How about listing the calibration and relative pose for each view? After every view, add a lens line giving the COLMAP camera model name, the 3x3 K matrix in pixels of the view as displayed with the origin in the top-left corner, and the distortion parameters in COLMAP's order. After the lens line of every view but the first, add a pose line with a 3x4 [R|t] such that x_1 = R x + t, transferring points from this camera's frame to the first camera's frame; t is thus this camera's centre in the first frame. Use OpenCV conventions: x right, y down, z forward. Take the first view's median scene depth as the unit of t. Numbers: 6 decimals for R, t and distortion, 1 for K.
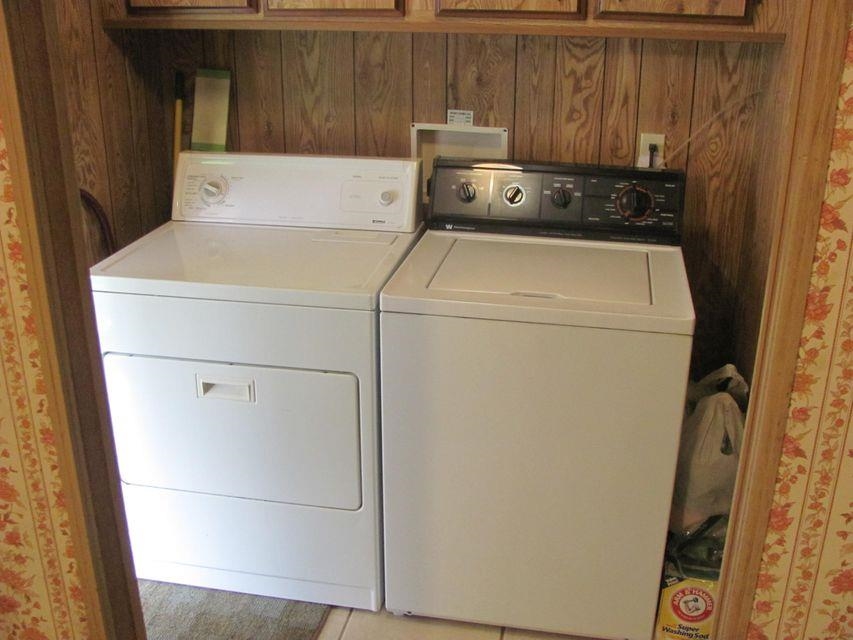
lens RADIAL K [[924.7, 0, 428.2], [0, 924.7, 316.5], [0, 0, 1]] dist [-0.131130, 0.000000]
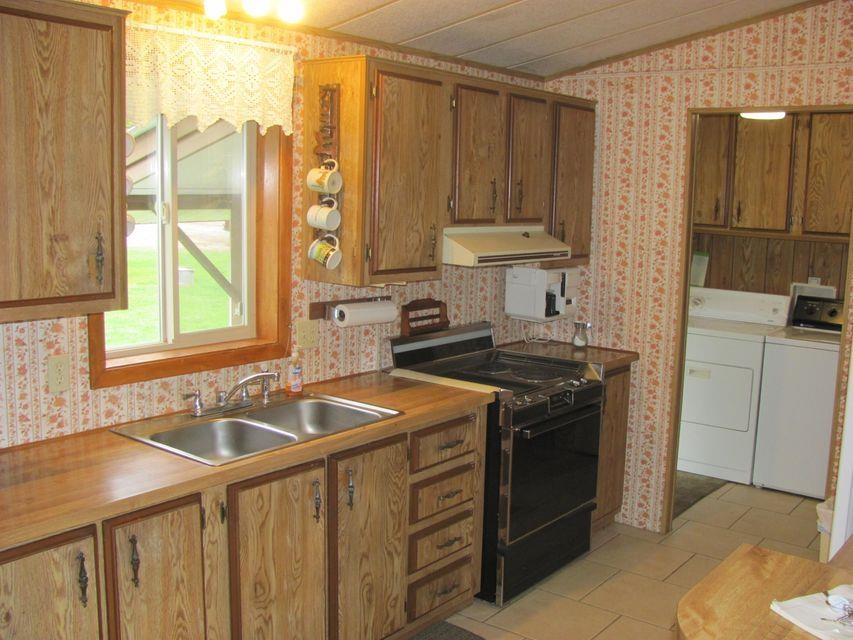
lens RADIAL K [[924.7, 0, 432.9], [0, 924.7, 322.9], [0, 0, 1]] dist [-0.131130, 0.000000]
pose [[0.899466, 0.084468, -0.428750, 0.152570], [-0.178920, 0.966318, -0.184978, 0.450444], [0.398684, 0.243093, 0.884283, -1.261571]]
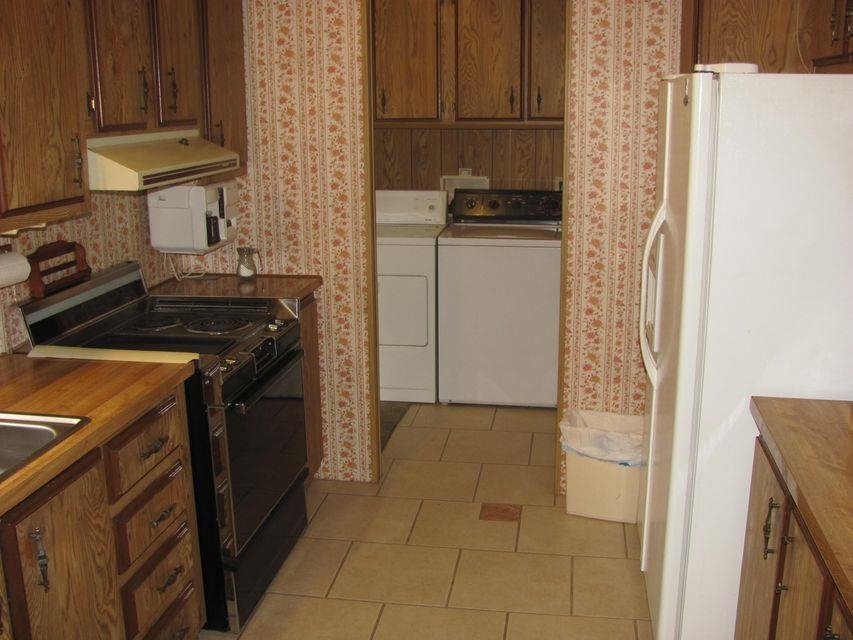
lens RADIAL K [[924.7, 0, 430.3], [0, 924.7, 311.3], [0, 0, 1]] dist [-0.131130, 0.000000]
pose [[0.999152, -0.022781, 0.034283, -0.121428], [0.027231, 0.990403, -0.135498, 0.367663], [-0.030867, 0.136317, 0.990184, -0.980262]]
